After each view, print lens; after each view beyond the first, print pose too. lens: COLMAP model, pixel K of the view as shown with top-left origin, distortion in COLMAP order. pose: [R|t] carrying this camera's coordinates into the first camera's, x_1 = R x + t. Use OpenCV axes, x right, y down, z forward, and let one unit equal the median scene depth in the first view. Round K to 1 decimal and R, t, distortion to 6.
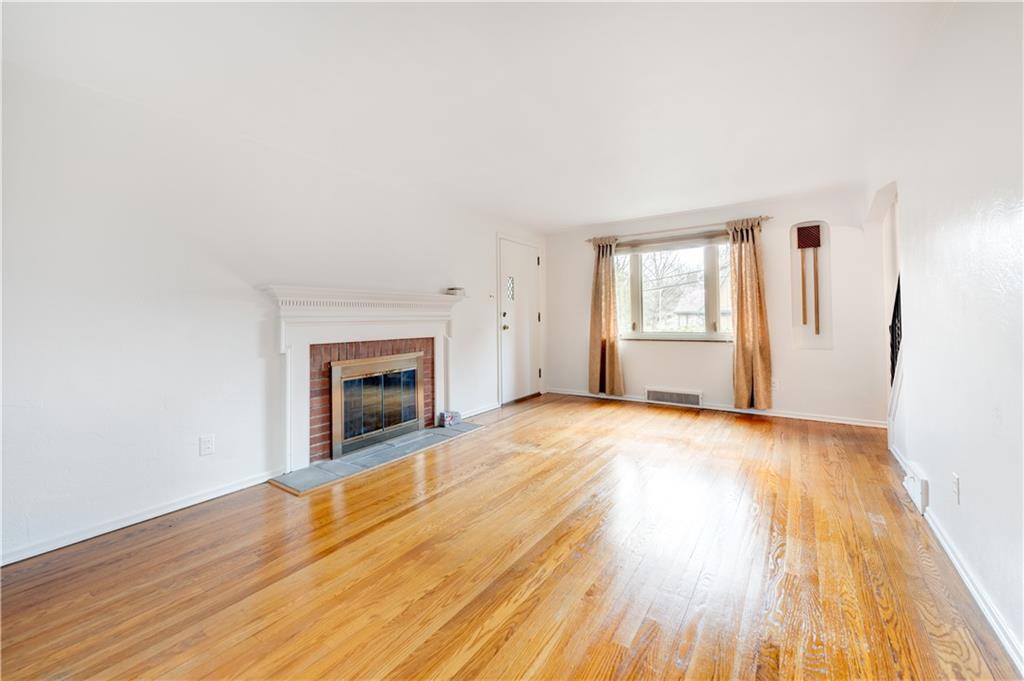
lens RADIAL K [[408.7, 0, 505.2], [0, 408.7, 316.2], [0, 0, 1]] dist [0.001849, -0.000521]
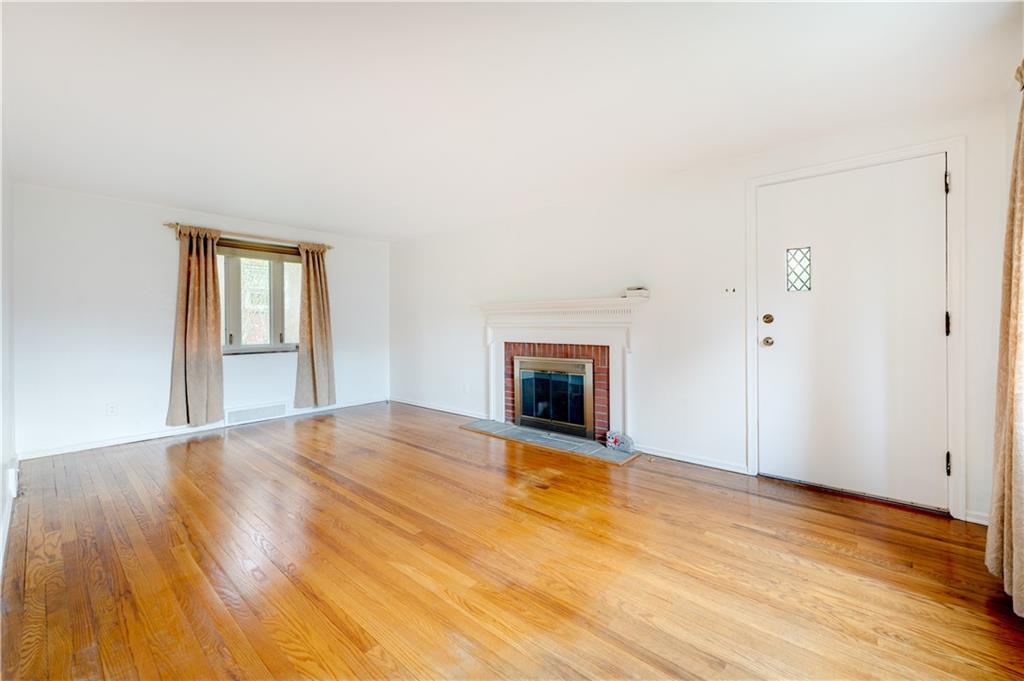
lens RADIAL K [[408.7, 0, 511.2], [0, 408.7, 331.7], [0, 0, 1]] dist [0.001849, -0.000521]
pose [[-0.092611, 0.028765, -0.995287, 0.936460], [0.008570, 0.999569, 0.028091, -0.008219], [0.995665, -0.005928, -0.092818, 1.095627]]
